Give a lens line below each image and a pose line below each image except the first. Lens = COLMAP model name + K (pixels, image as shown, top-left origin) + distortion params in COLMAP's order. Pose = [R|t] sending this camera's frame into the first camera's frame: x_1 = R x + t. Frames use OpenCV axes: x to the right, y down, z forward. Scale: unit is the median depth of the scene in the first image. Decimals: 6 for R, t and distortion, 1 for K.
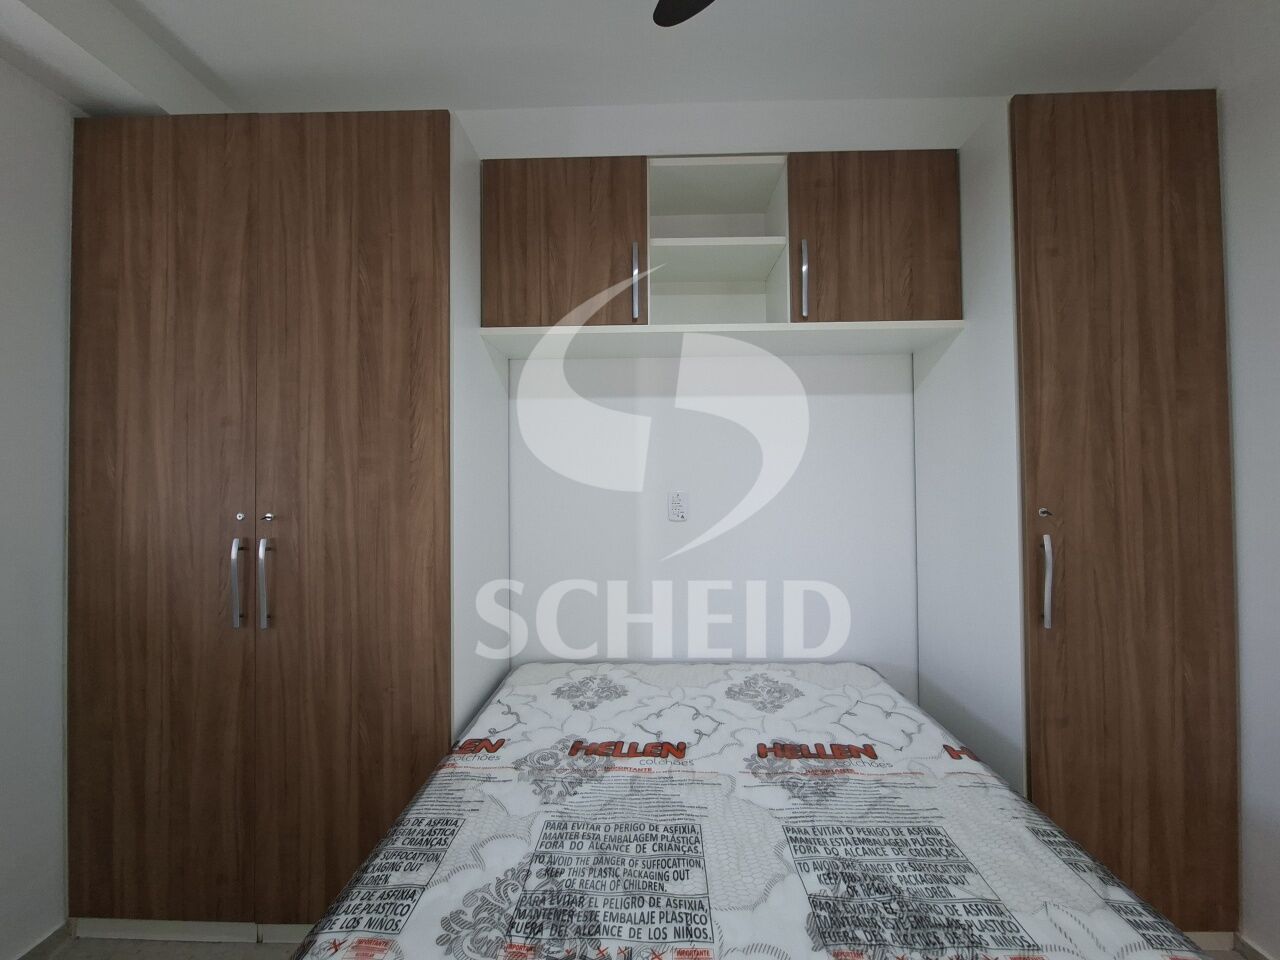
lens RADIAL K [[503.2, 0, 633.1], [0, 503.2, 472.5], [0, 0, 1]] dist [-0.001147, -0.001458]
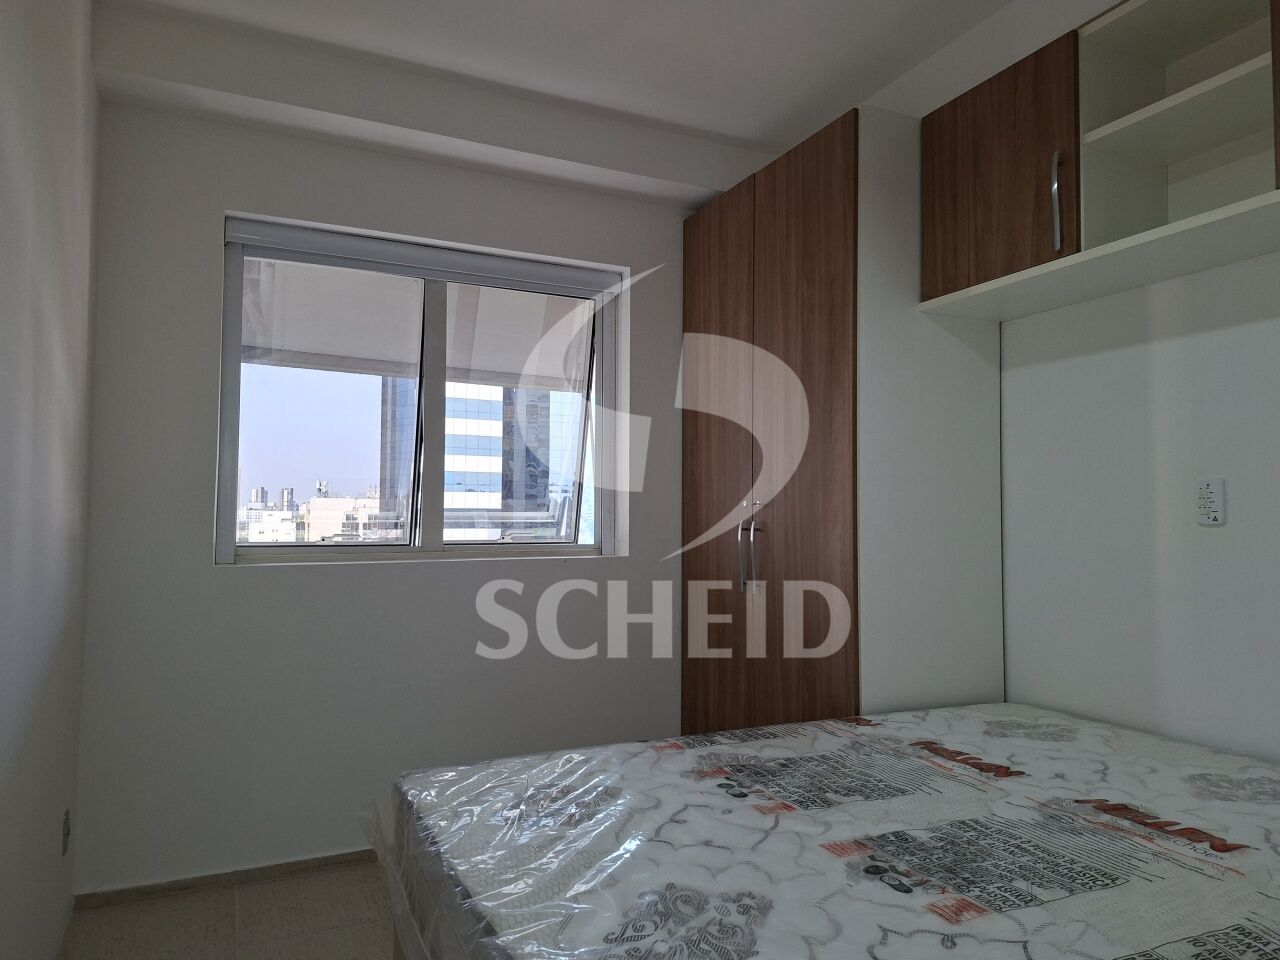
lens RADIAL K [[881.8, 0, 652.4], [0, 881.8, 480.2], [0, 0, 1]] dist [0.082613, -0.087854]
pose [[0.448062, -0.029118, -0.893528, 1.242166], [0.010338, 0.999571, -0.027390, 0.099905], [0.893943, 0.003035, 0.448171, -0.218810]]
